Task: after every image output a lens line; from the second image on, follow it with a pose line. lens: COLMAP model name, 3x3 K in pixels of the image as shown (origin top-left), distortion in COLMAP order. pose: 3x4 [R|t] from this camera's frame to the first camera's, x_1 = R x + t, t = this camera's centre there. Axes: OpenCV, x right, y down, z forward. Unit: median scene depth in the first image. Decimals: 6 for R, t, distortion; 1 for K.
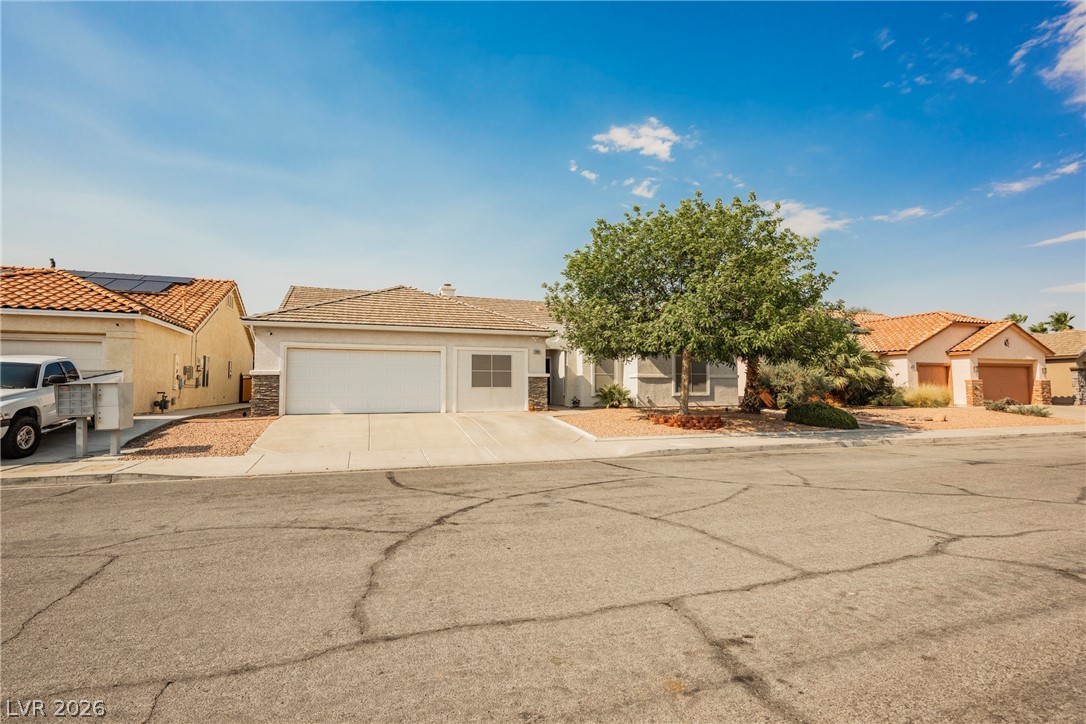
lens RADIAL K [[497.6, 0, 546.7], [0, 497.6, 363.6], [0, 0, 1]] dist [0.002559, -0.000390]
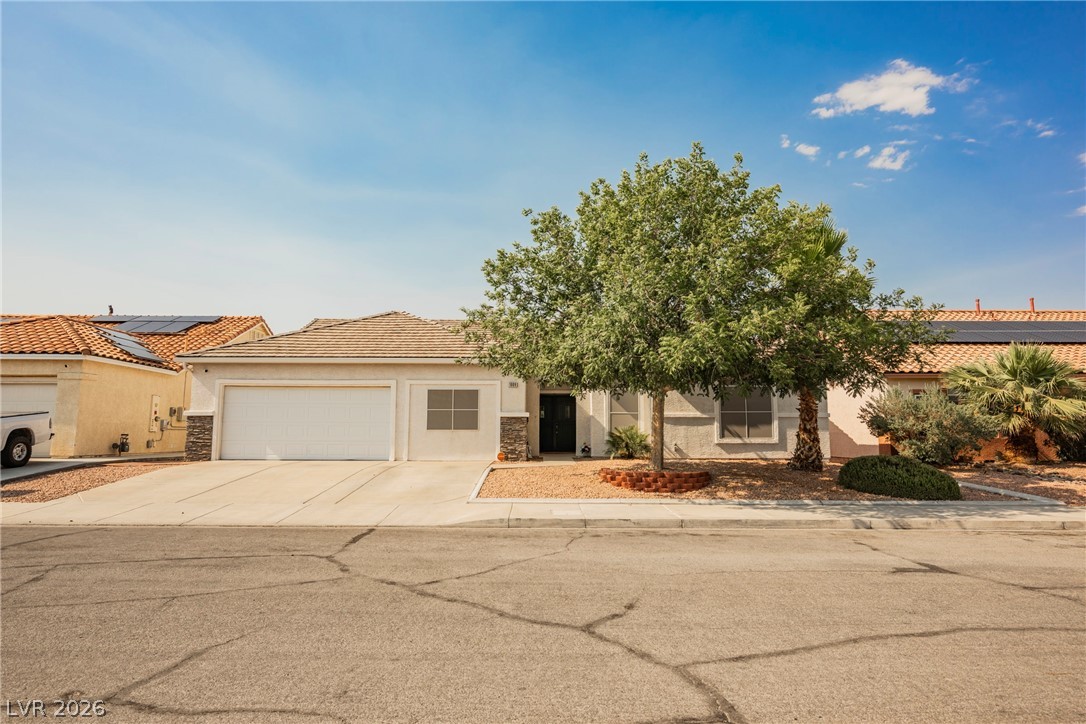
lens RADIAL K [[621.0, 0, 545.8], [0, 621.0, 358.5], [0, 0, 1]] dist [-0.002745, 0.003498]
pose [[0.947174, -0.034143, -0.318898, 0.362788], [0.012848, 0.997559, -0.068642, 0.003577], [0.320463, 0.060918, 0.945300, 0.100879]]
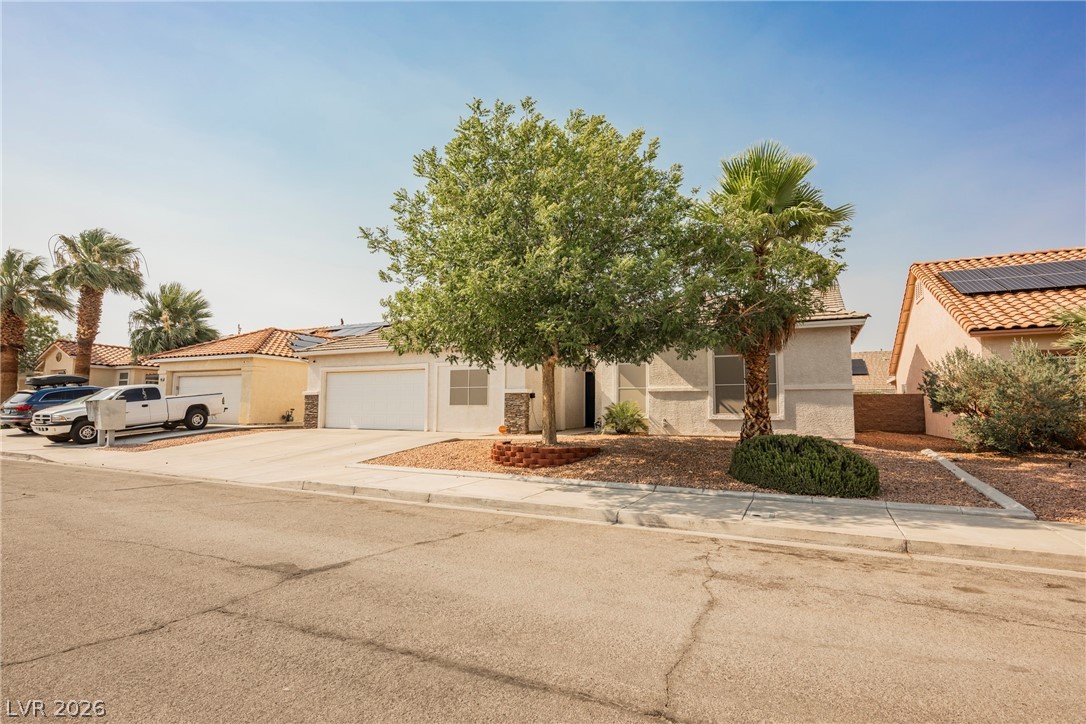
lens RADIAL K [[539.1, 0, 544.3], [0, 539.1, 358.8], [0, 0, 1]] dist [-0.000760, 0.000527]
pose [[0.695249, -0.063085, -0.715995, 0.711851], [0.030642, 0.997837, -0.058164, 0.025065], [0.718115, 0.018499, 0.695678, 0.425957]]
